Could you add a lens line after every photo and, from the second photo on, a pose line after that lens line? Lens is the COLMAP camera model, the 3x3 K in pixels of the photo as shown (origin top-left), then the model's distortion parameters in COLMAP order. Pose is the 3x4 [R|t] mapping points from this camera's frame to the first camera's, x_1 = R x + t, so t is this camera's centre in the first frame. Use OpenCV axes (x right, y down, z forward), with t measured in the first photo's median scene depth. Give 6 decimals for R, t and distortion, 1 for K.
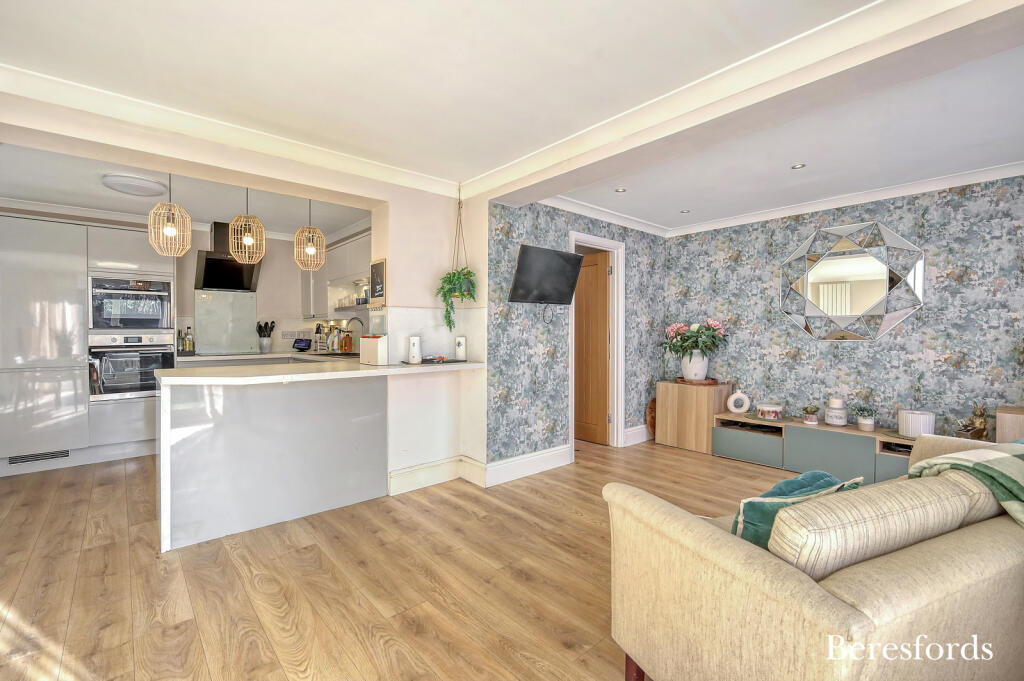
lens RADIAL K [[440.7, 0, 512.0], [0, 440.7, 327.7], [0, 0, 1]] dist [-0.002454, -0.000323]
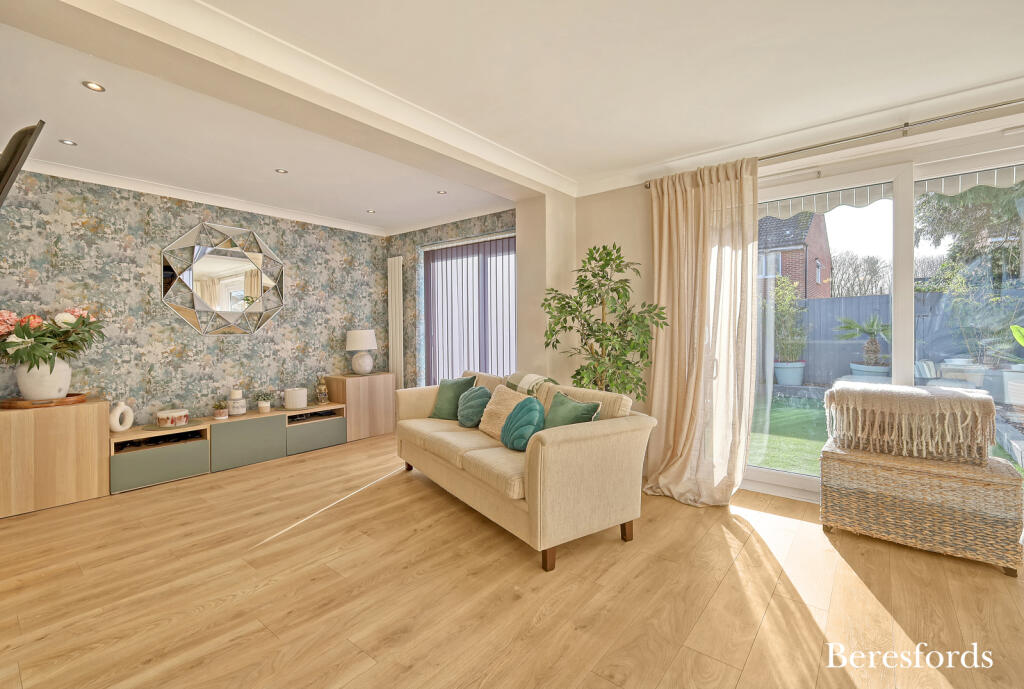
lens RADIAL K [[458.0, 0, 511.9], [0, 458.0, 330.9], [0, 0, 1]] dist [0.009673, -0.000025]
pose [[-0.154694, -0.007974, 0.987930, -0.430528], [-0.017533, 0.999832, 0.005325, 0.000924], [-0.987807, -0.016497, -0.154808, 0.484272]]
